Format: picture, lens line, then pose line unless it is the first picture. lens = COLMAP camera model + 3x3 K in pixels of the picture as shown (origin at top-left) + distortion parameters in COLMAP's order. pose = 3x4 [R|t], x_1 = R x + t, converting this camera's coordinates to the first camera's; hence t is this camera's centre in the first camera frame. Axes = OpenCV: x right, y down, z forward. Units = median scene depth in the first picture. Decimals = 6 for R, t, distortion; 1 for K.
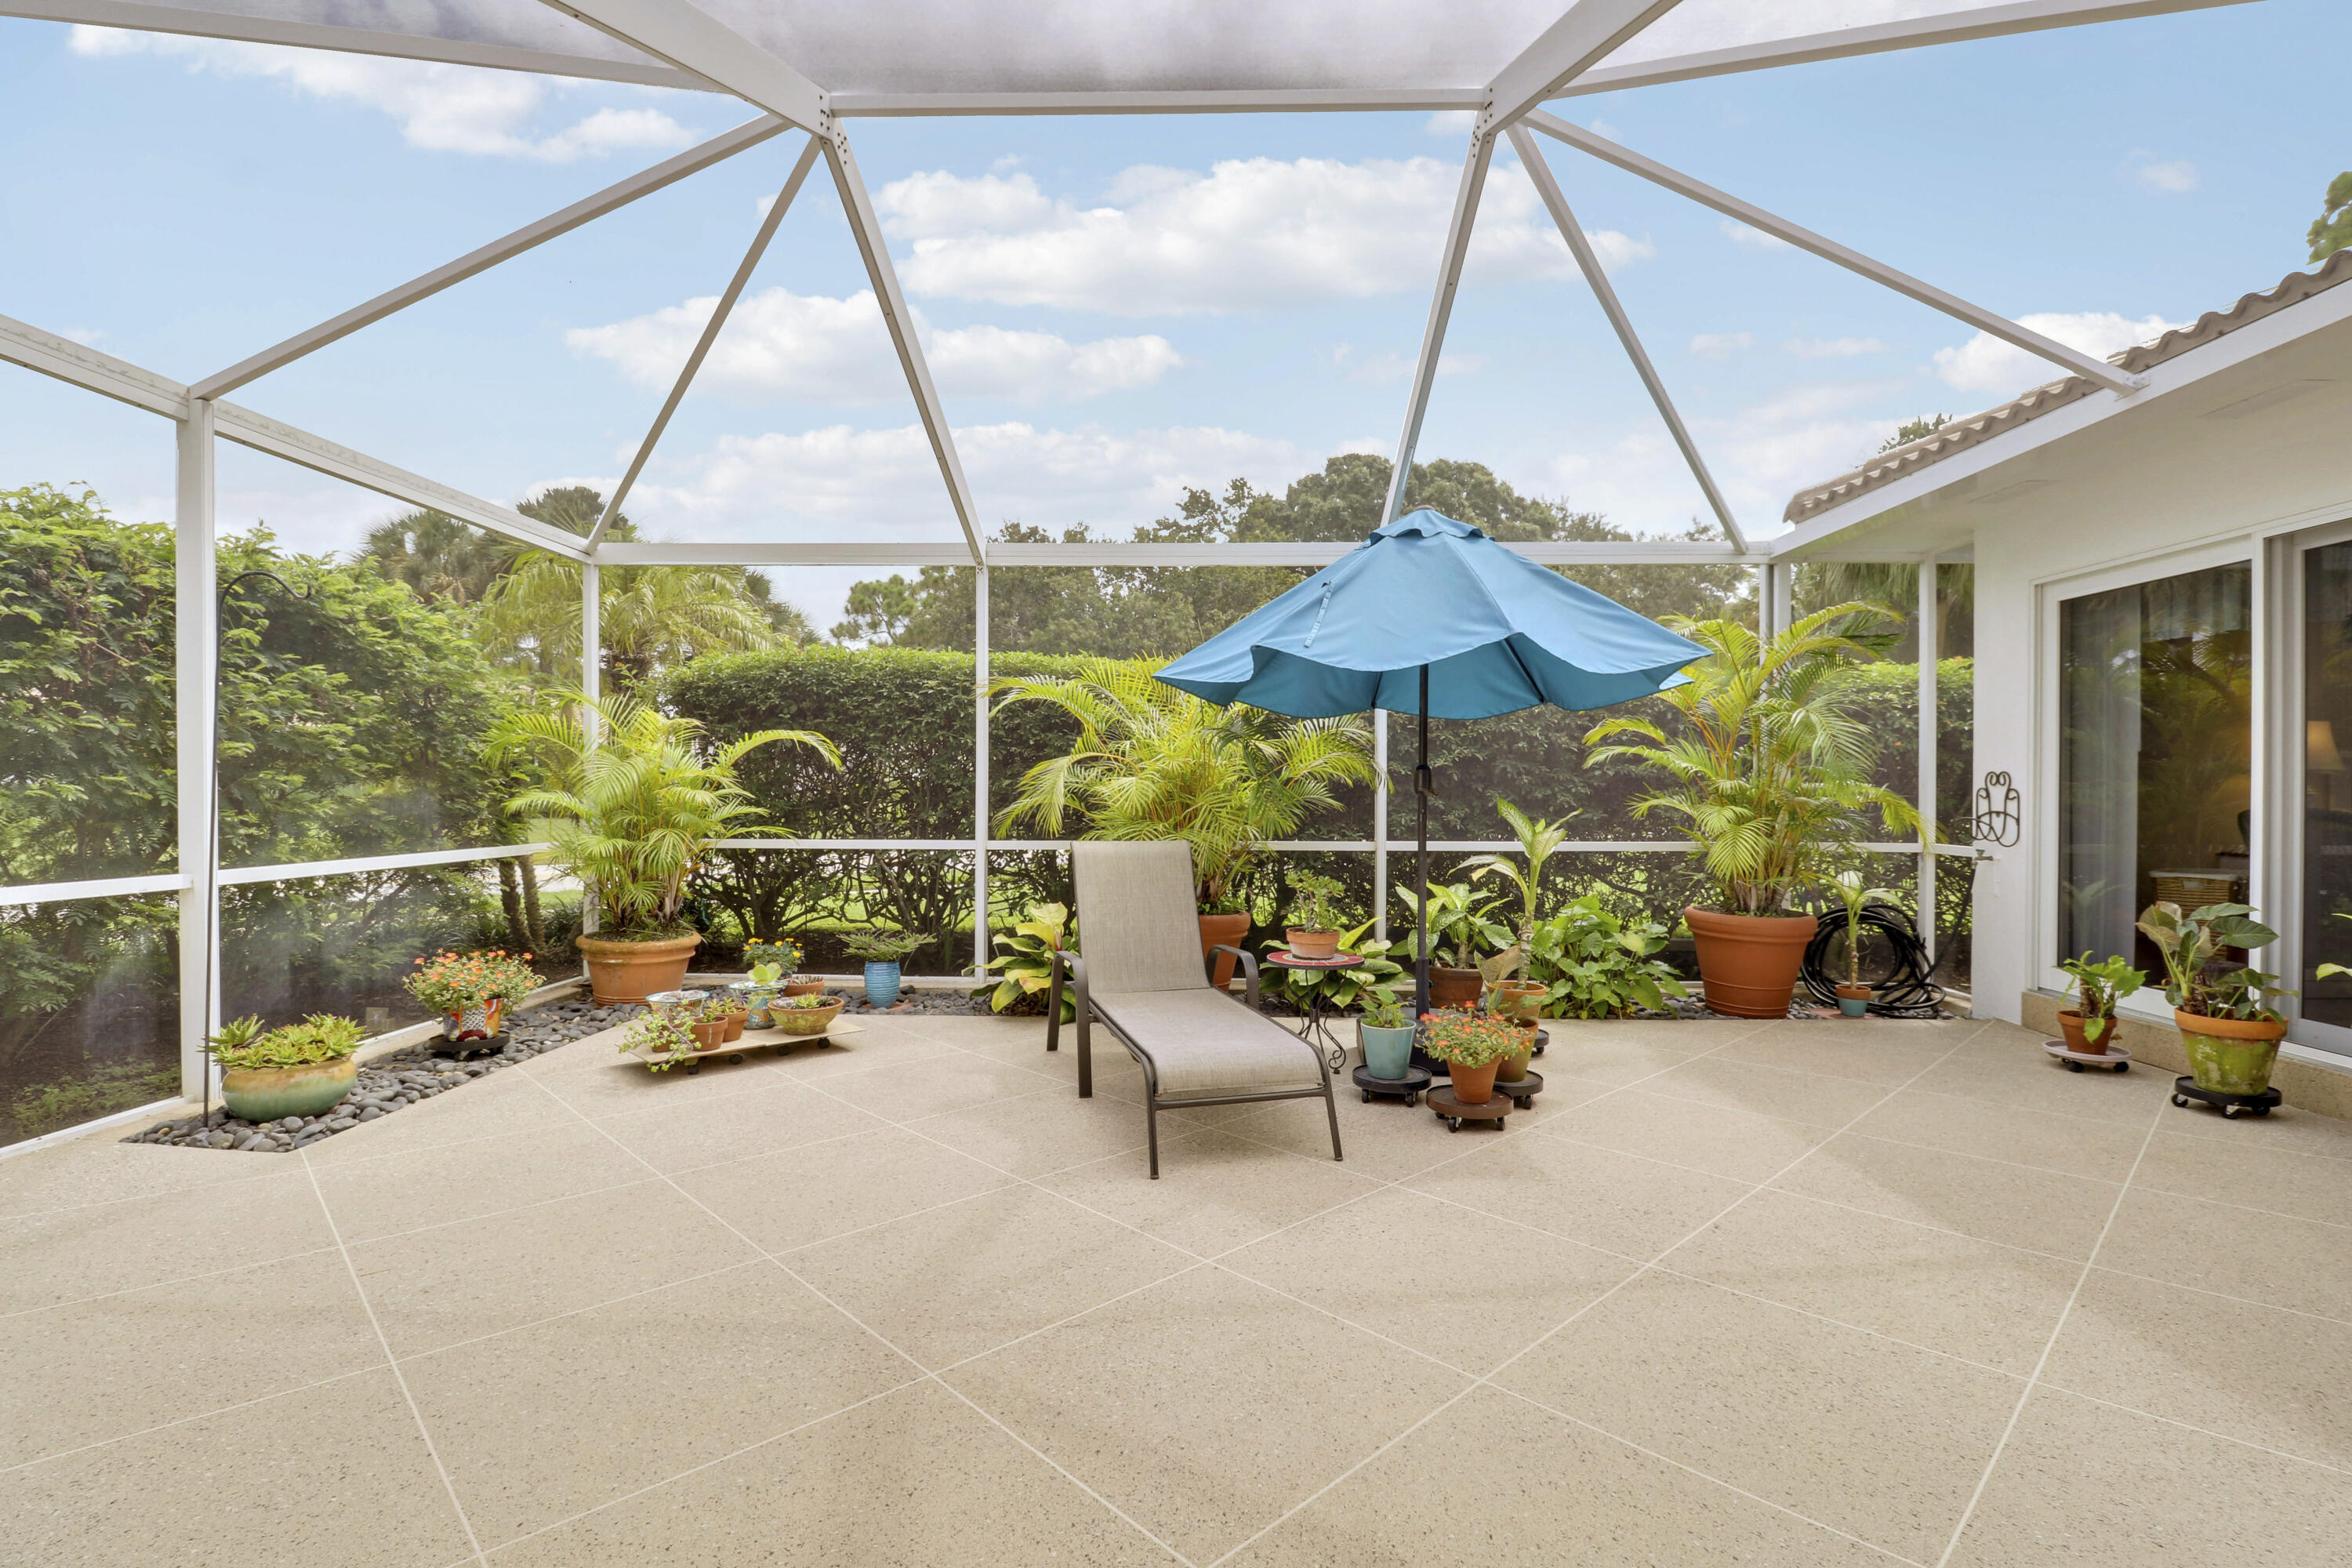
lens RADIAL K [[1106.0, 0, 1179.0], [0, 1106.0, 790.6], [0, 0, 1]] dist [-0.000114, -0.016119]
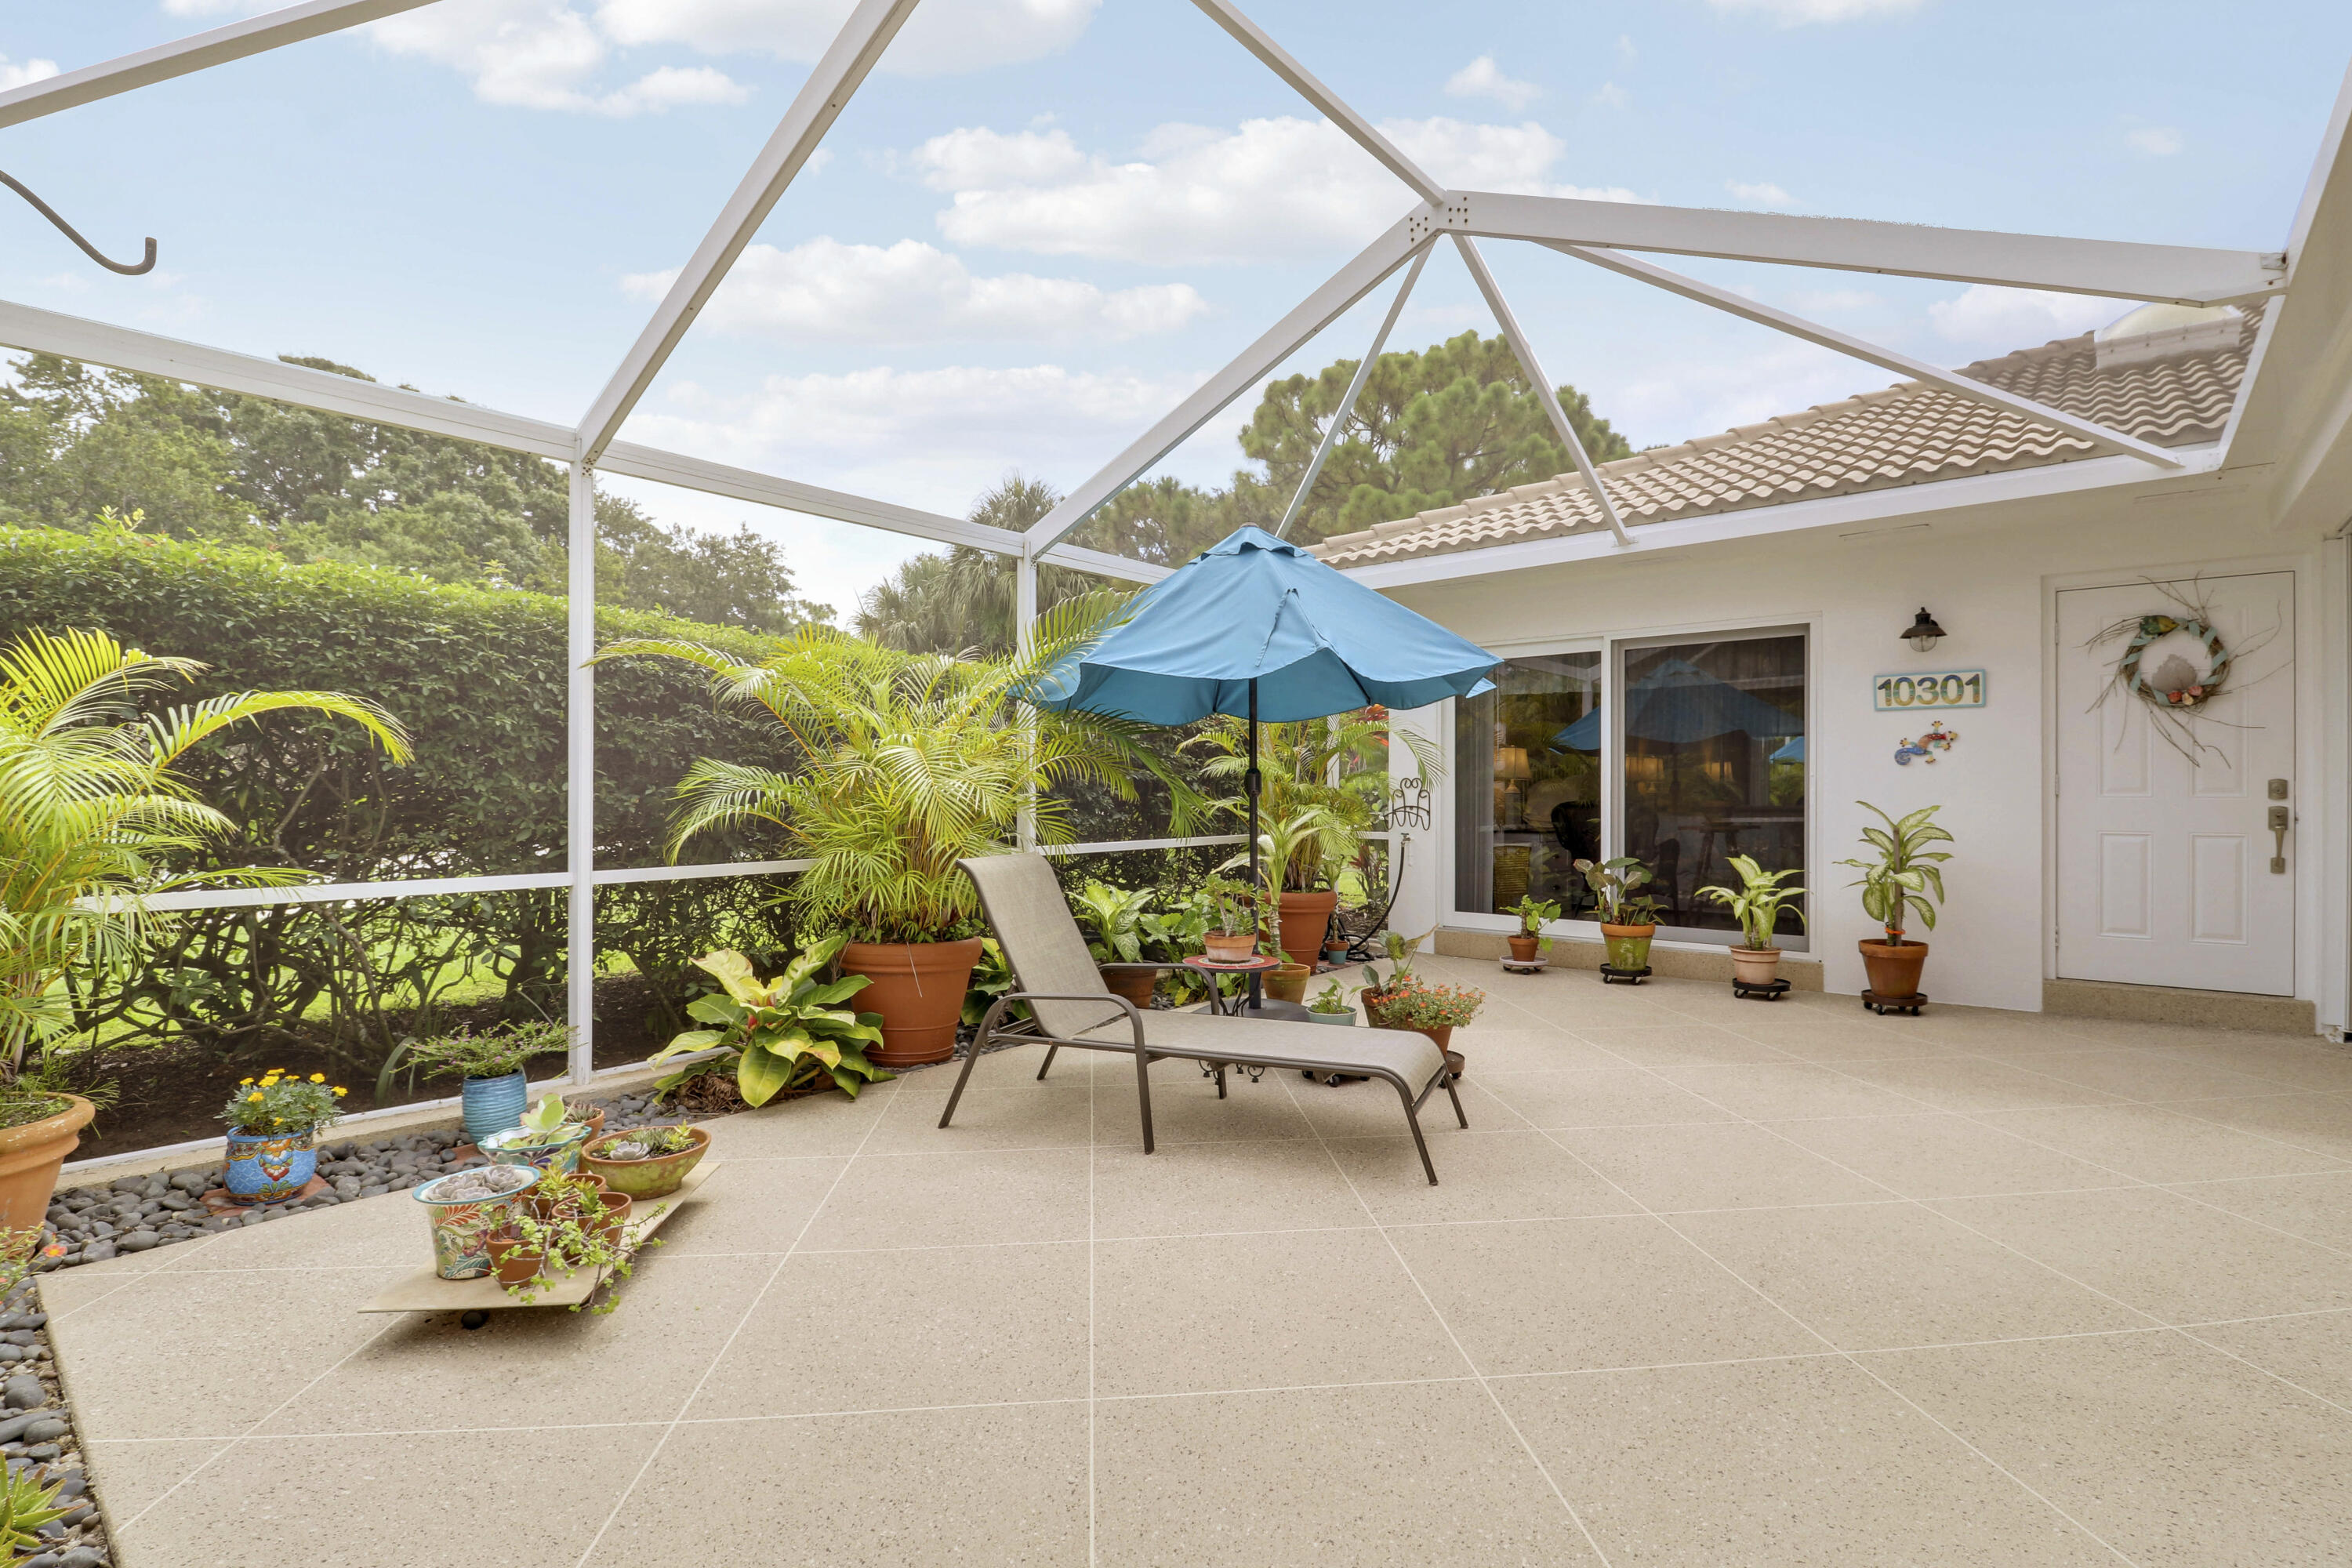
lens RADIAL K [[1124.1, 0, 1182.0], [0, 1124.1, 794.1], [0, 0, 1]] dist [0.004687, -0.016149]
pose [[0.612102, -0.005832, 0.790757, -0.609300], [0.007107, 0.999973, 0.001874, -0.001480], [-0.790747, 0.004473, 0.612127, 0.357412]]
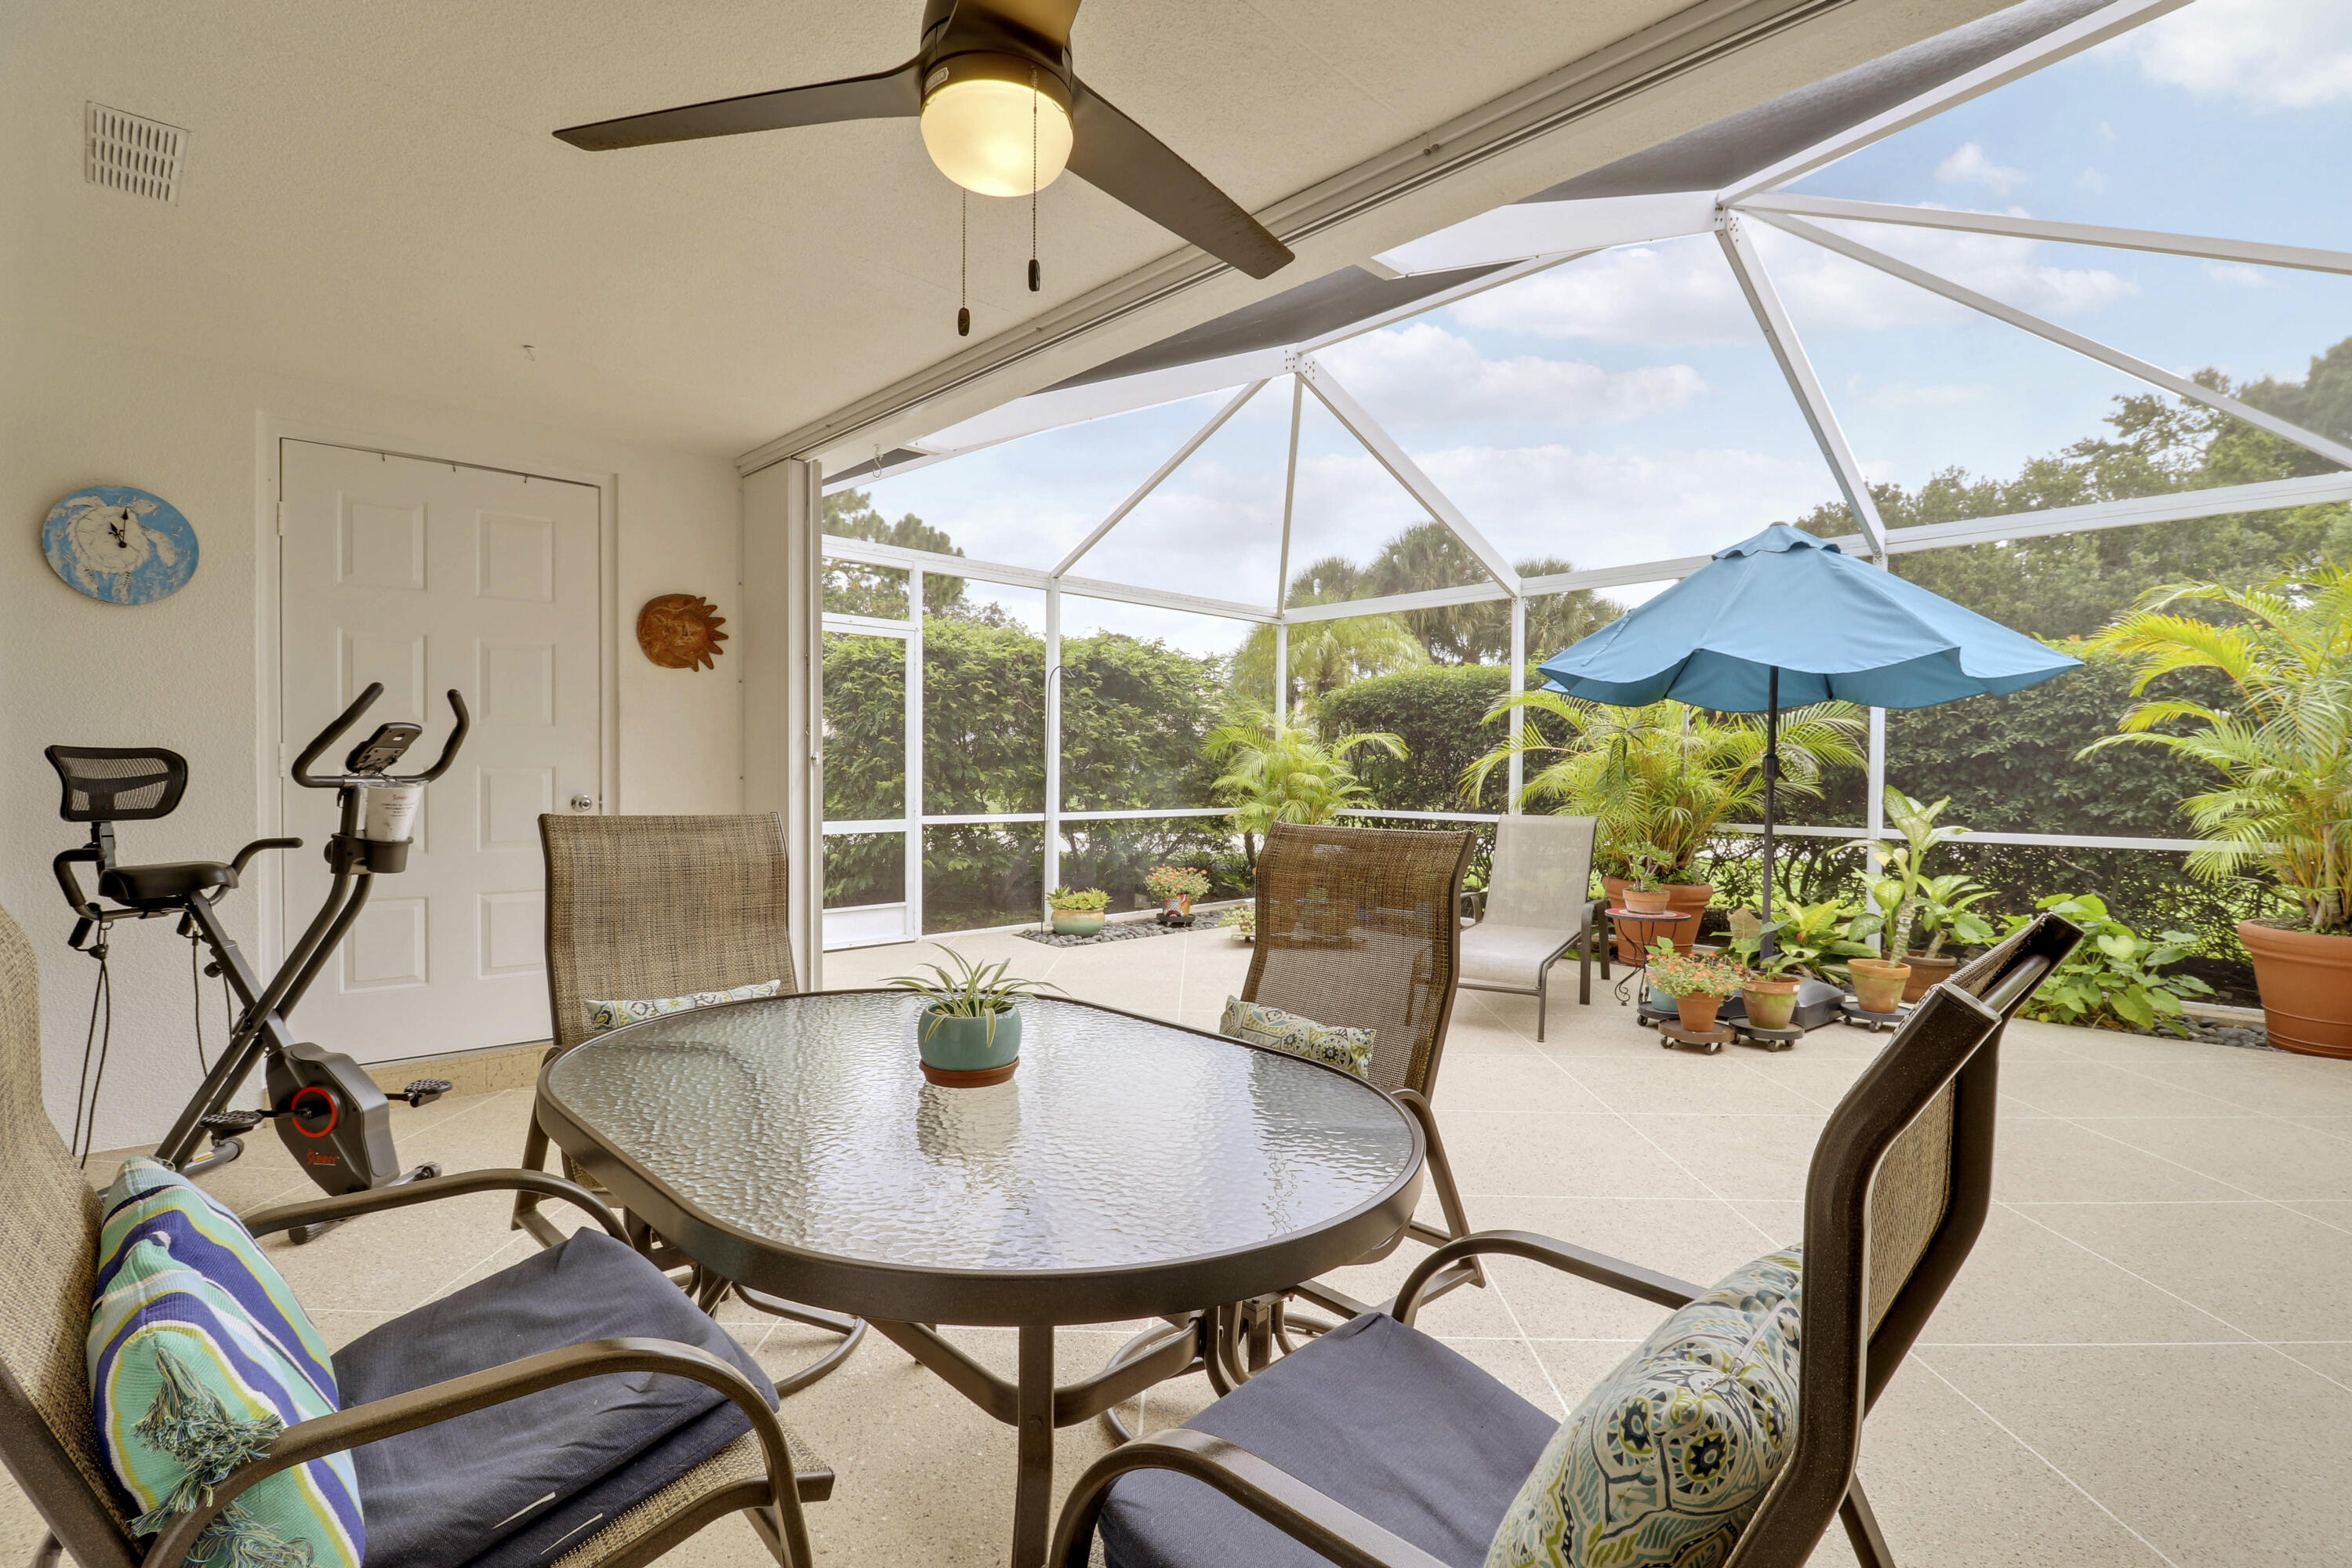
lens RADIAL K [[1069.1, 0, 1123.5], [0, 1069.1, 788.5], [0, 0, 1]] dist [-0.004499, -0.001347]
pose [[0.678393, 0.014591, -0.734554, 0.526806], [-0.008054, 0.999890, 0.012424, 0.003113], [0.734655, -0.002512, 0.678436, -0.200080]]
